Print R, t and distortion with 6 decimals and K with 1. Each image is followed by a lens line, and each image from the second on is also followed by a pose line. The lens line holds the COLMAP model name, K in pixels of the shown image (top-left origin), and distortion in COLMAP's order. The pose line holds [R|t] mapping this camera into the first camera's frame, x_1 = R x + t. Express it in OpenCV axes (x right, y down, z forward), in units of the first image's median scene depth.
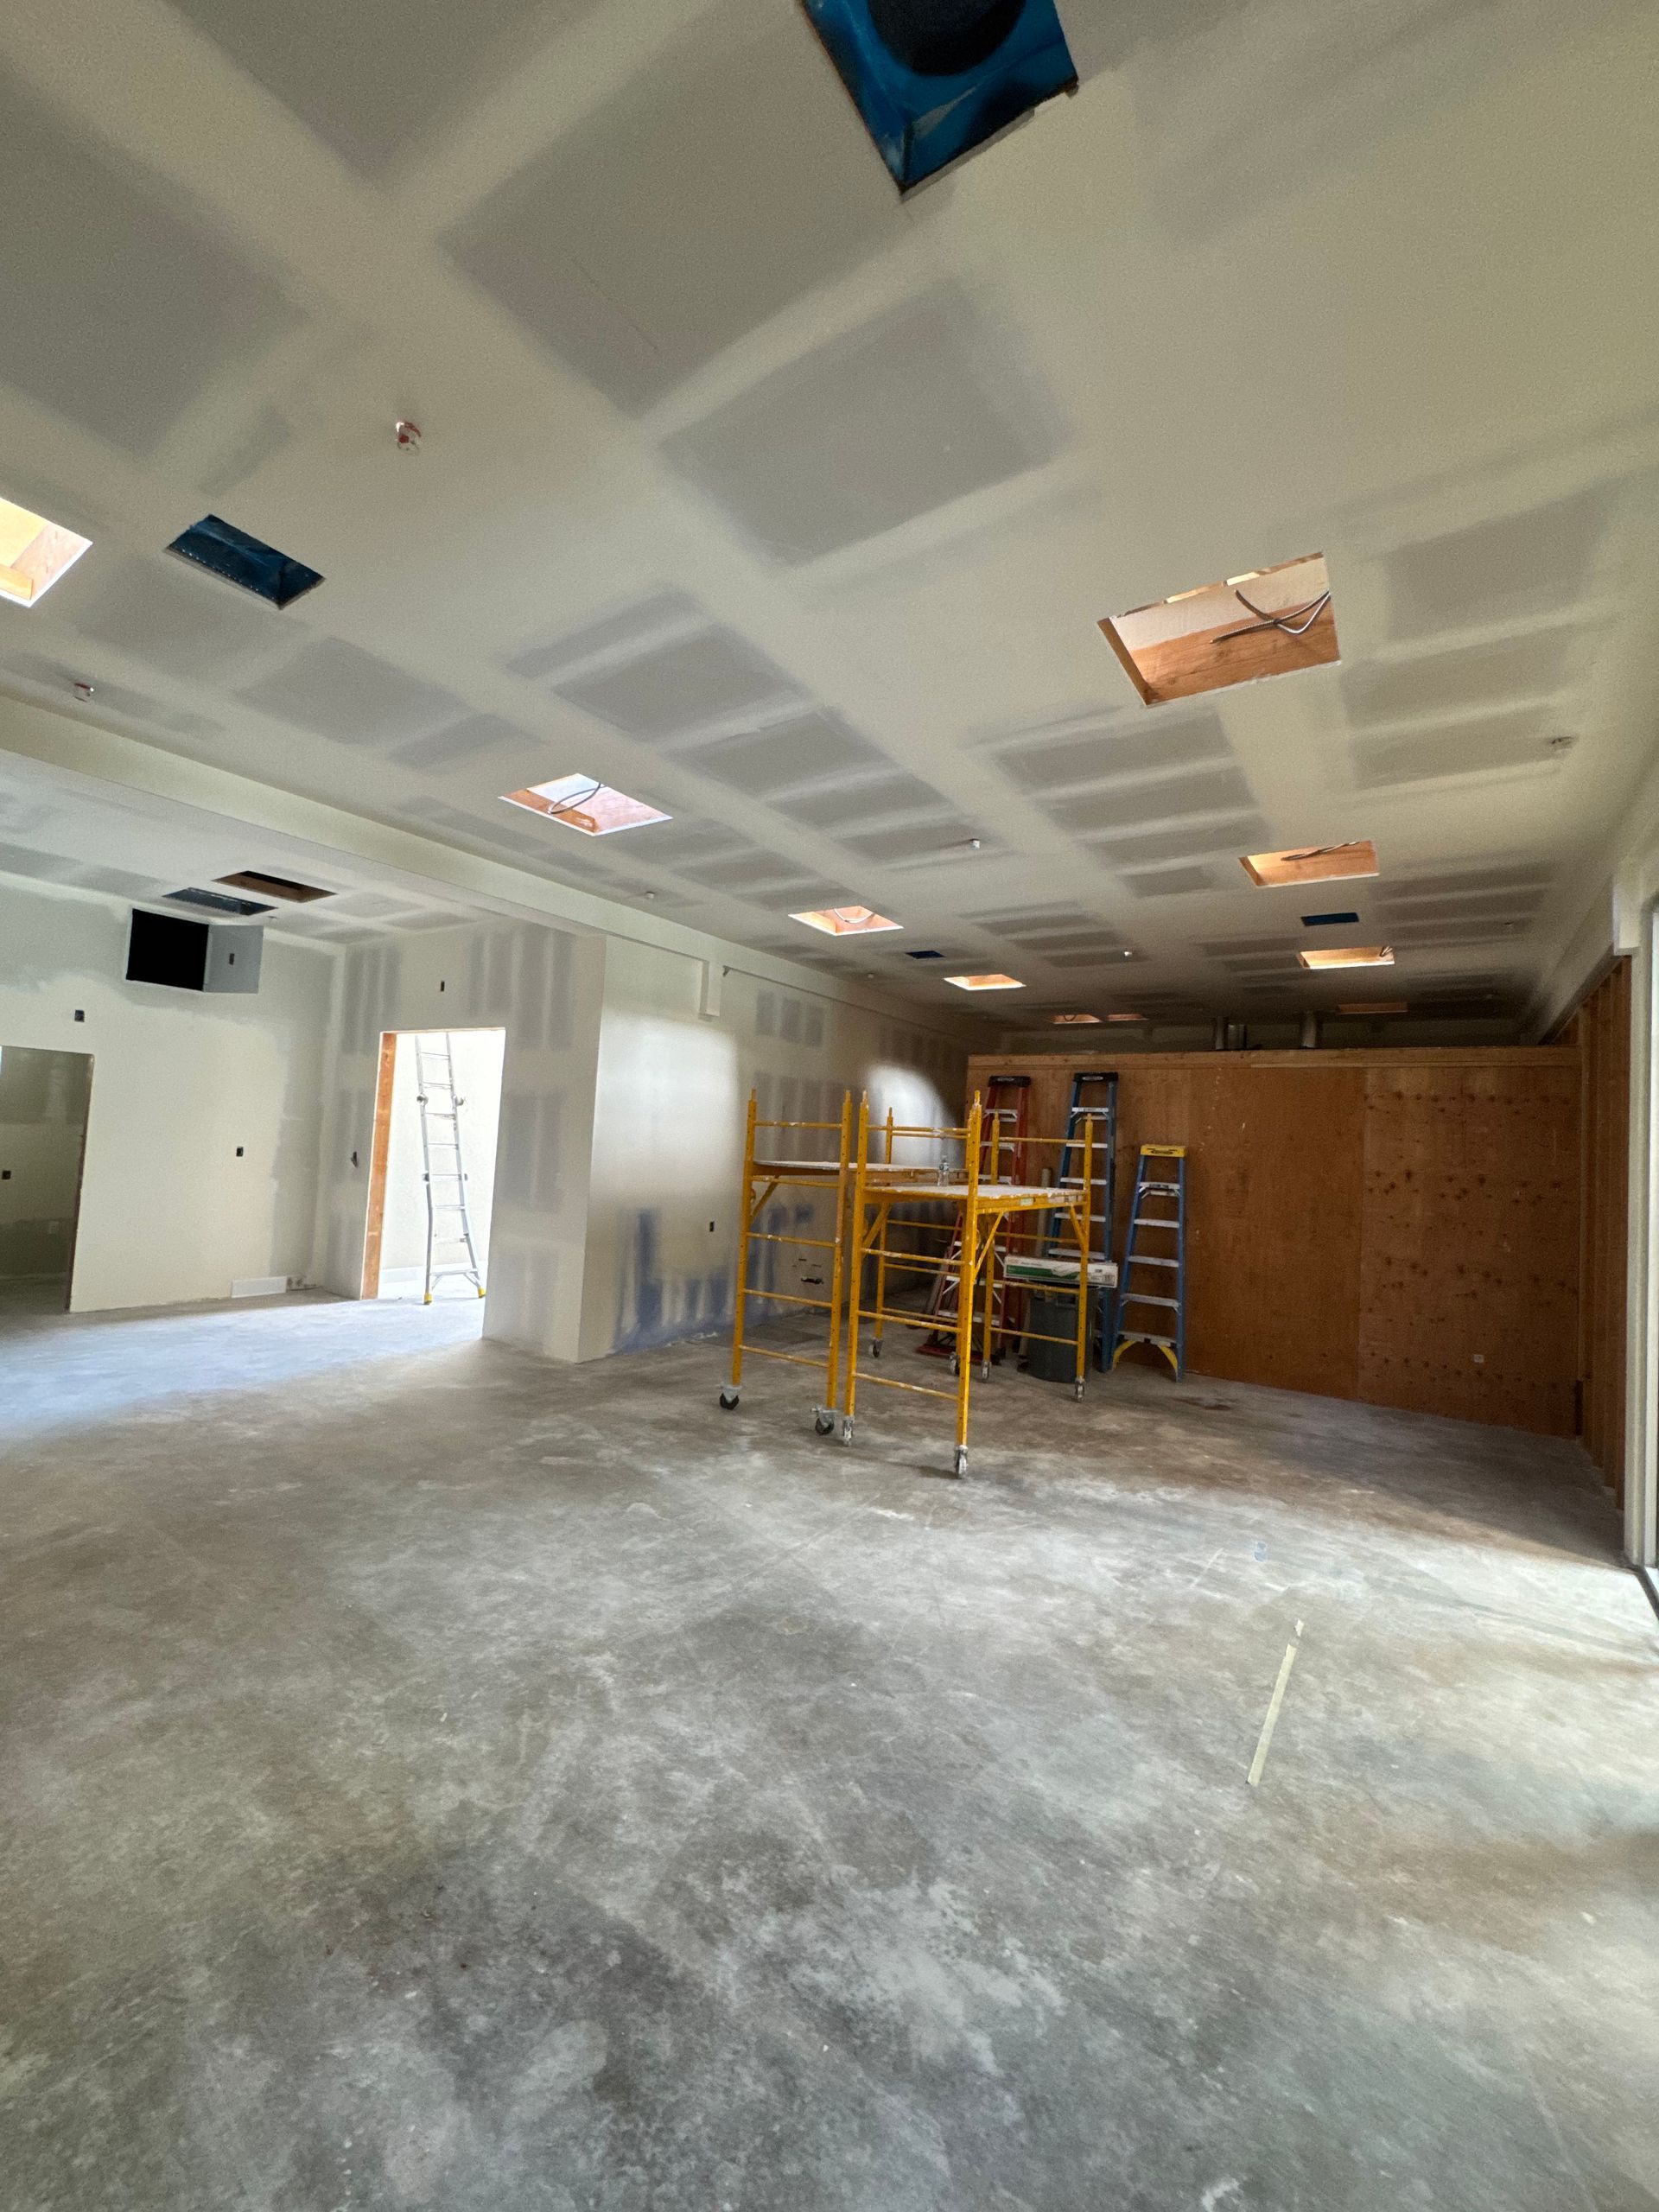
lens RADIAL K [[878.8, 0, 831.5], [0, 878.8, 1105.4], [0, 0, 1]] dist [-0.002712, 0.000309]
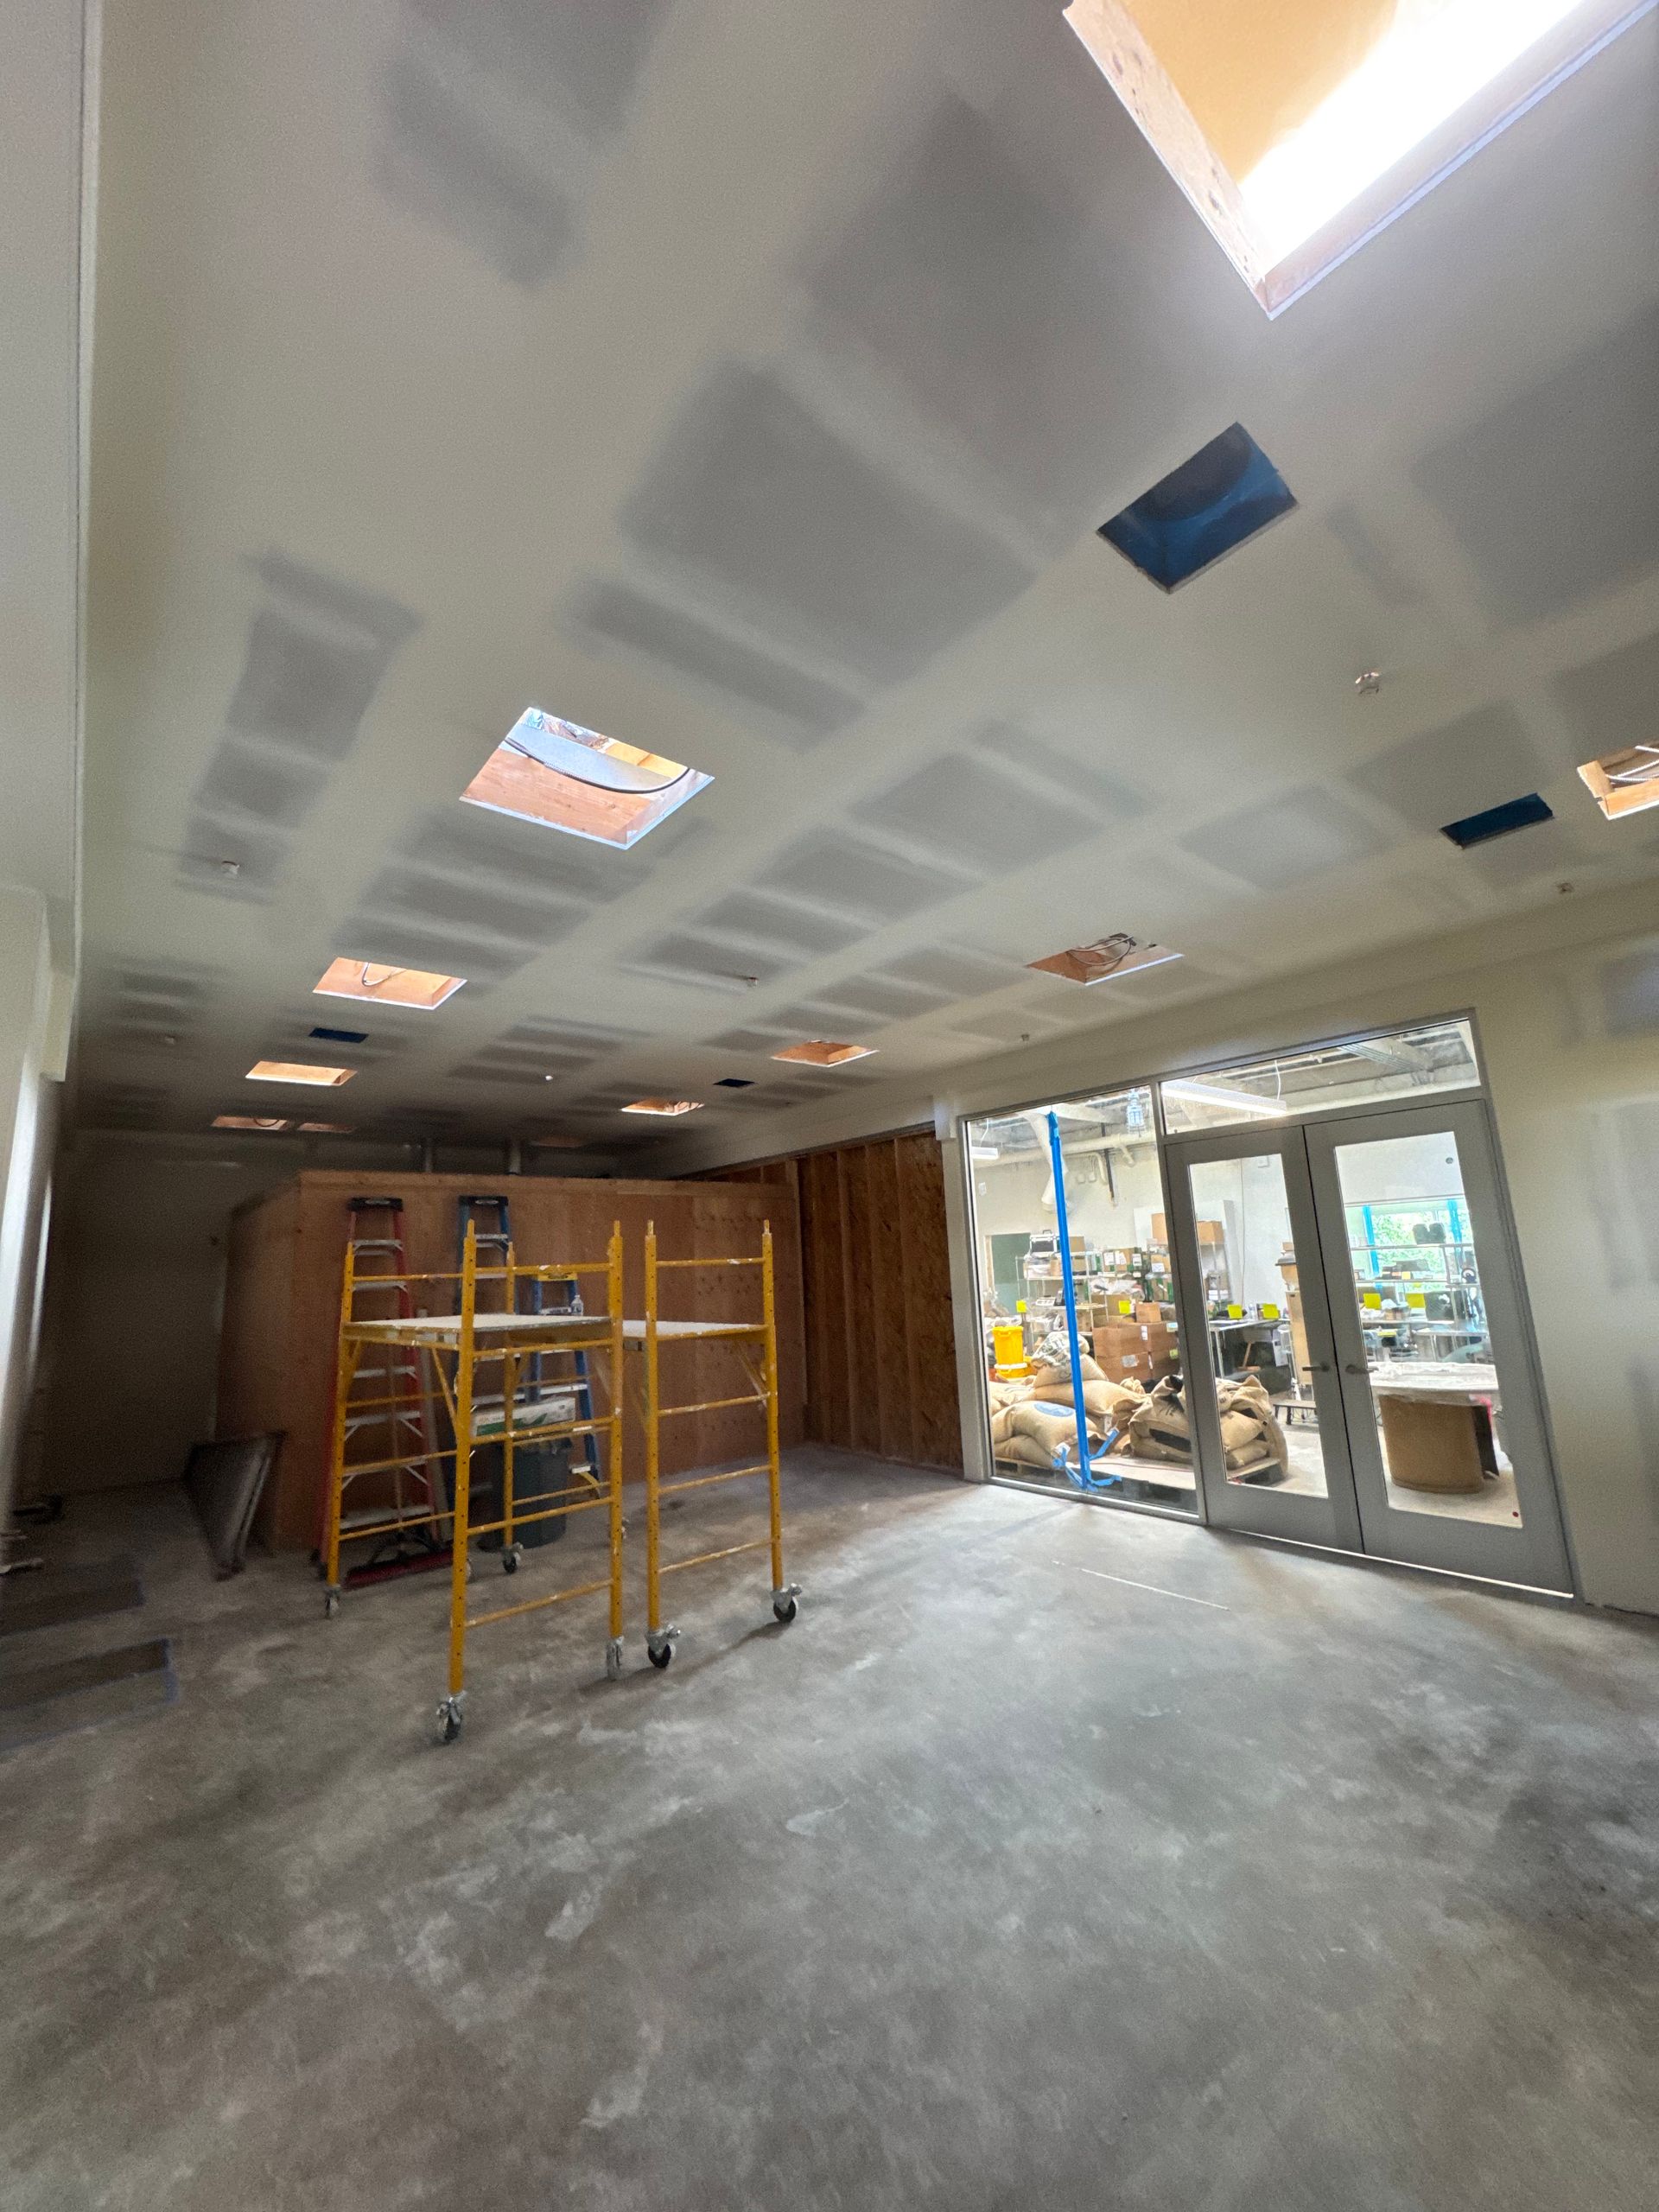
lens RADIAL K [[878.8, 0, 831.4], [0, 878.8, 1106.0], [0, 0, 1]] dist [-0.002712, 0.000309]
pose [[0.263149, 0.110303, 0.958429, -0.847171], [0.015593, 0.992826, -0.118543, -0.026862], [-0.964629, 0.046140, 0.259541, 0.684195]]
